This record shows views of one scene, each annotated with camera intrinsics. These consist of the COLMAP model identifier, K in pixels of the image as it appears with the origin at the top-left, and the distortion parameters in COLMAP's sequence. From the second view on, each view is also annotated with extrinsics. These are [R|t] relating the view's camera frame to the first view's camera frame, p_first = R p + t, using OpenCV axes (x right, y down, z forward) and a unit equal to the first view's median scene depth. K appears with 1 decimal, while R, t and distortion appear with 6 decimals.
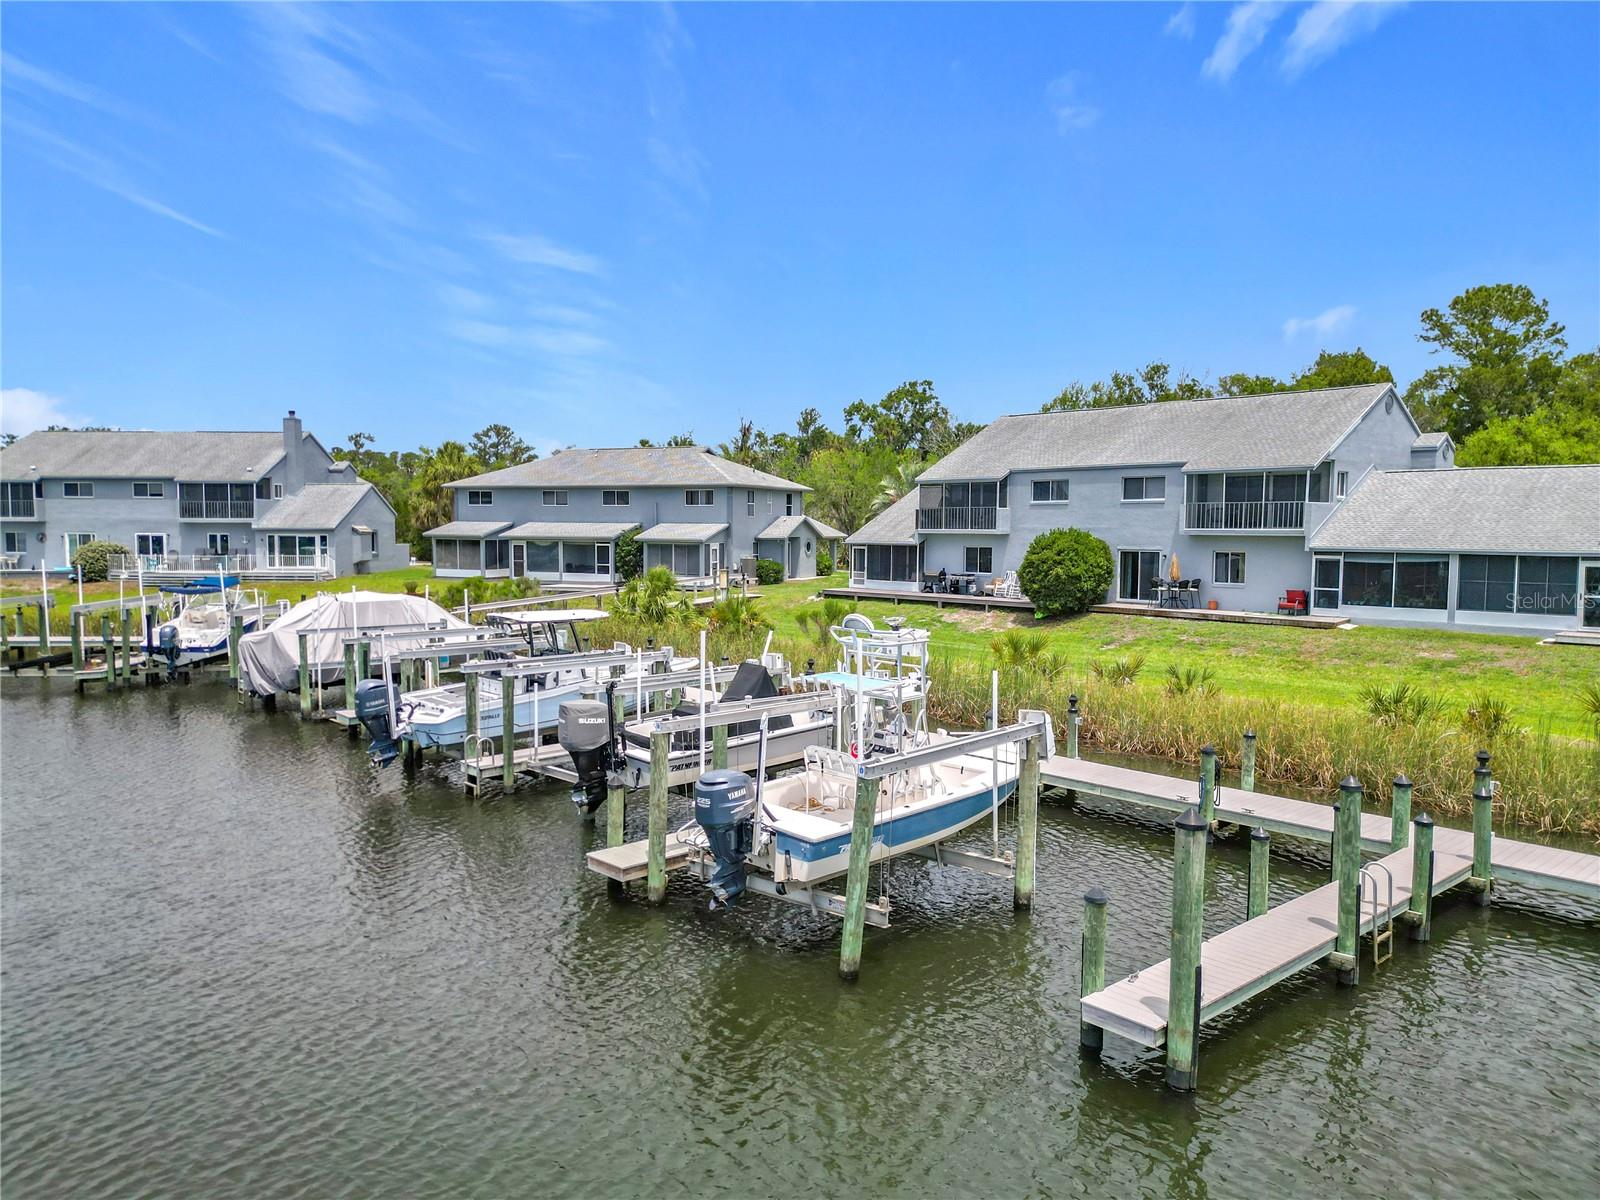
lens RADIAL K [[1114.5, 0, 780.6], [0, 1114.5, 657.6], [0, 0, 1]] dist [0.066651, -0.079556]
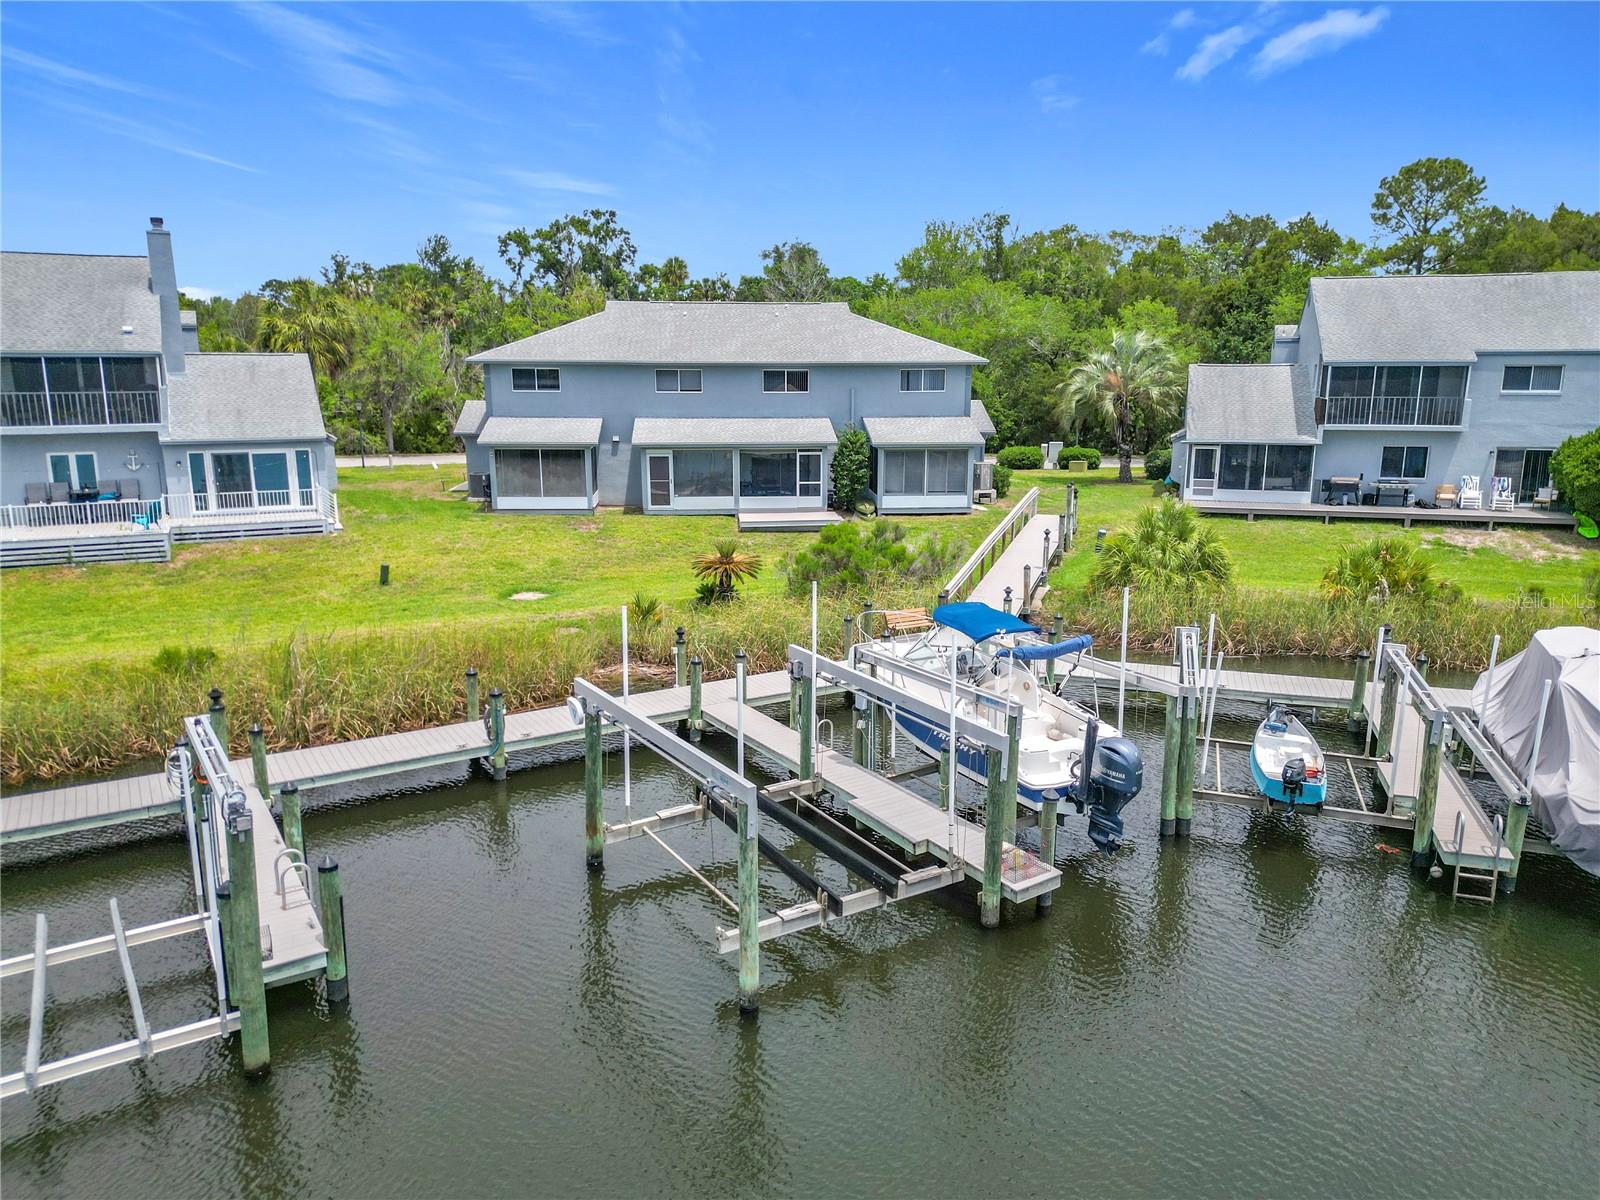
lens RADIAL K [[1114.5, 0, 780.6], [0, 1114.5, 657.6], [0, 0, 1]] dist [0.066651, -0.079556]
pose [[0.870695, -0.125617, 0.475511, -0.507285], [0.063297, 0.987413, 0.144945, -0.076653], [-0.487733, -0.096105, 0.867687, 0.398131]]
